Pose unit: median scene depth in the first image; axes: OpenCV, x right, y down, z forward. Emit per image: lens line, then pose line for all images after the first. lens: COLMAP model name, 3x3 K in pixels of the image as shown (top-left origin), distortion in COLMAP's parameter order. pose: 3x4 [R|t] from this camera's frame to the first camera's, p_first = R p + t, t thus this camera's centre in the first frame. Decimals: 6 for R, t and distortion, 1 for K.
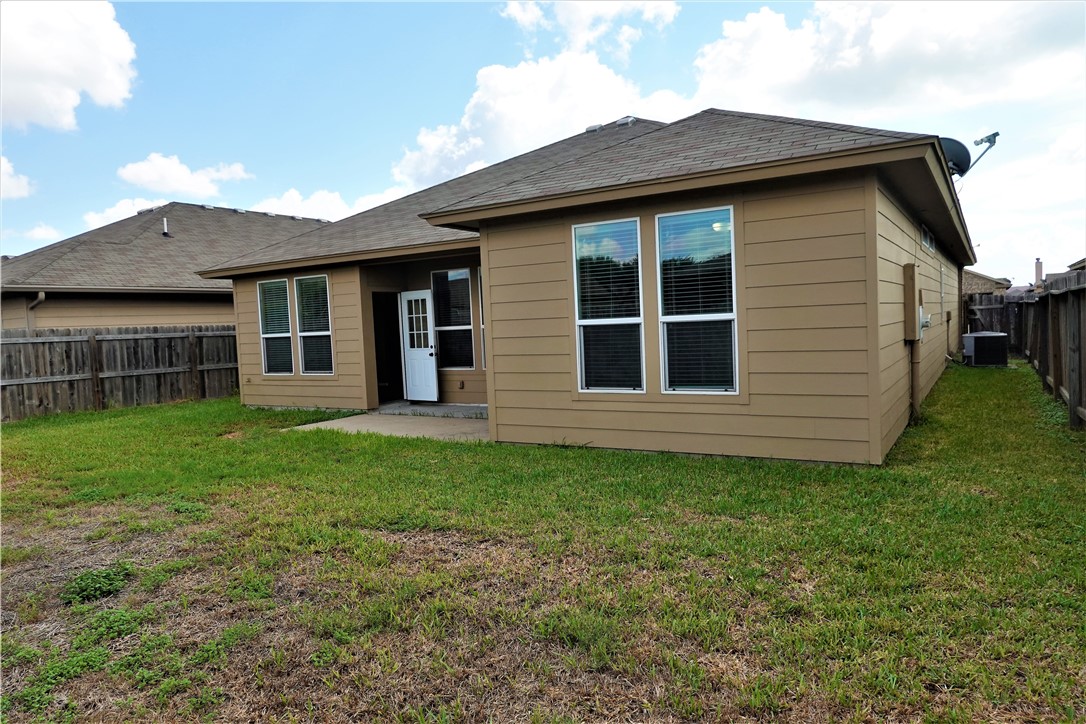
lens RADIAL K [[722.6, 0, 542.2], [0, 722.6, 364.8], [0, 0, 1]] dist [-0.004919, -0.000146]
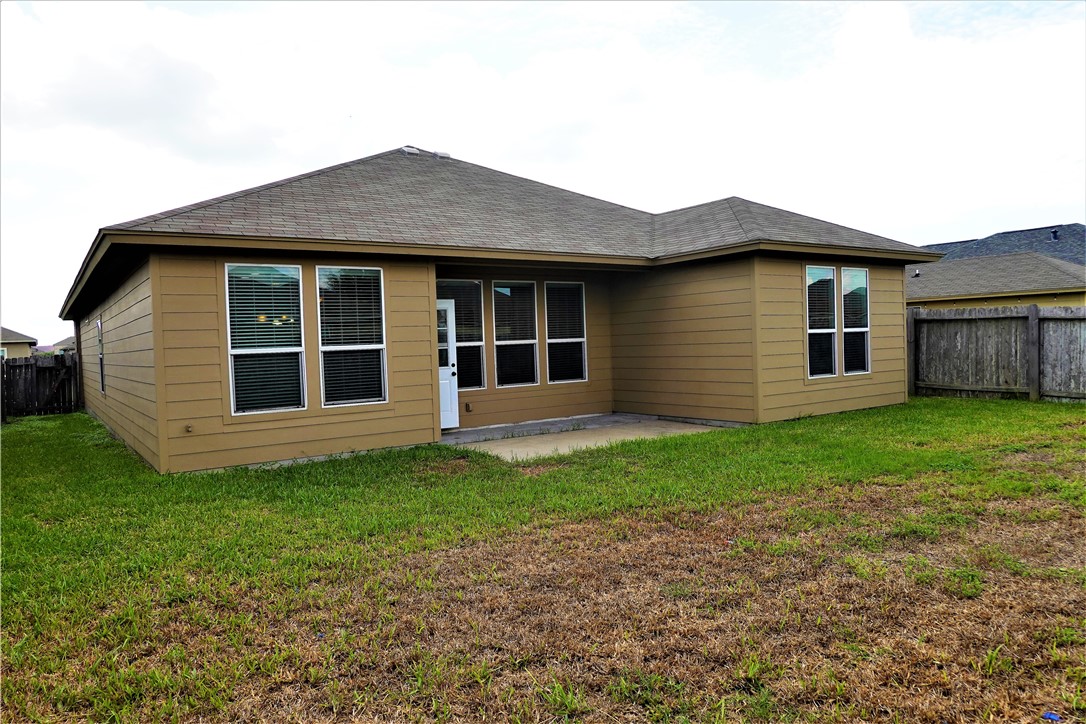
lens RADIAL K [[722.6, 0, 542.9], [0, 722.6, 359.5], [0, 0, 1]] dist [-0.004919, -0.000146]
pose [[0.390378, 0.005775, 0.920636, -0.912543], [0.070498, 0.996857, -0.036147, 0.007832], [-0.917951, 0.079014, 0.388744, 0.561601]]
